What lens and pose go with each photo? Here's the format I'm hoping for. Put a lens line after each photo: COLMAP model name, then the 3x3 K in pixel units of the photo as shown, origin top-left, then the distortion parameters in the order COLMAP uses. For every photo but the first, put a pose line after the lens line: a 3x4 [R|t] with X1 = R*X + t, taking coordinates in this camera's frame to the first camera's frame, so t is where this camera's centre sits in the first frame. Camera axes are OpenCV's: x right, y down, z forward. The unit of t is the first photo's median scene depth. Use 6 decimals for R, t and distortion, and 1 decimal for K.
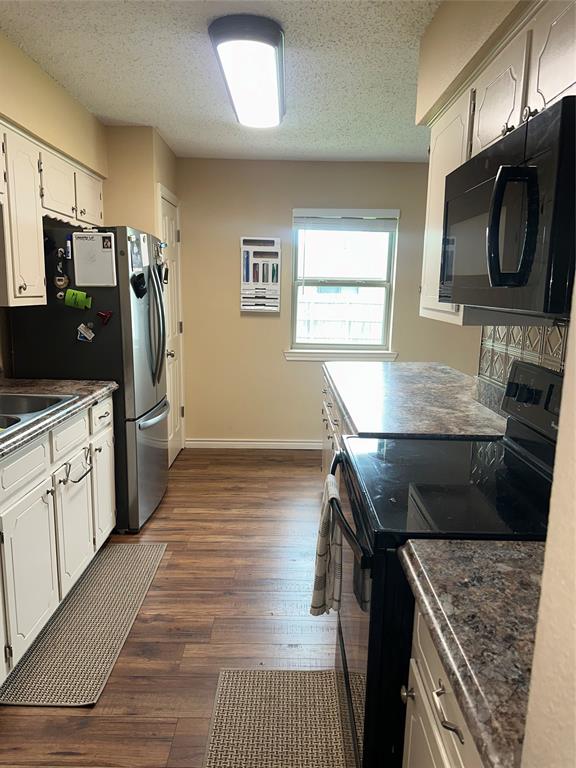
lens RADIAL K [[540.4, 0, 288.0], [0, 540.4, 384.0], [0, 0, 1]] dist [0.048871, -0.062227]
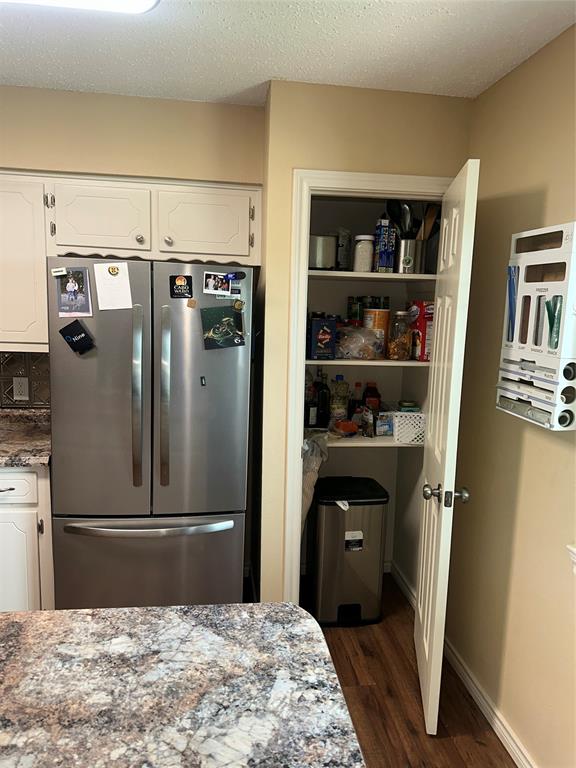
lens RADIAL K [[540.4, 0, 288.0], [0, 540.4, 384.0], [0, 0, 1]] dist [0.048871, -0.062227]
pose [[0.121118, 0.130584, -0.984011, 0.394730], [-0.200822, 0.974034, 0.104542, -0.211888], [0.972112, 0.184949, 0.144197, 0.995301]]
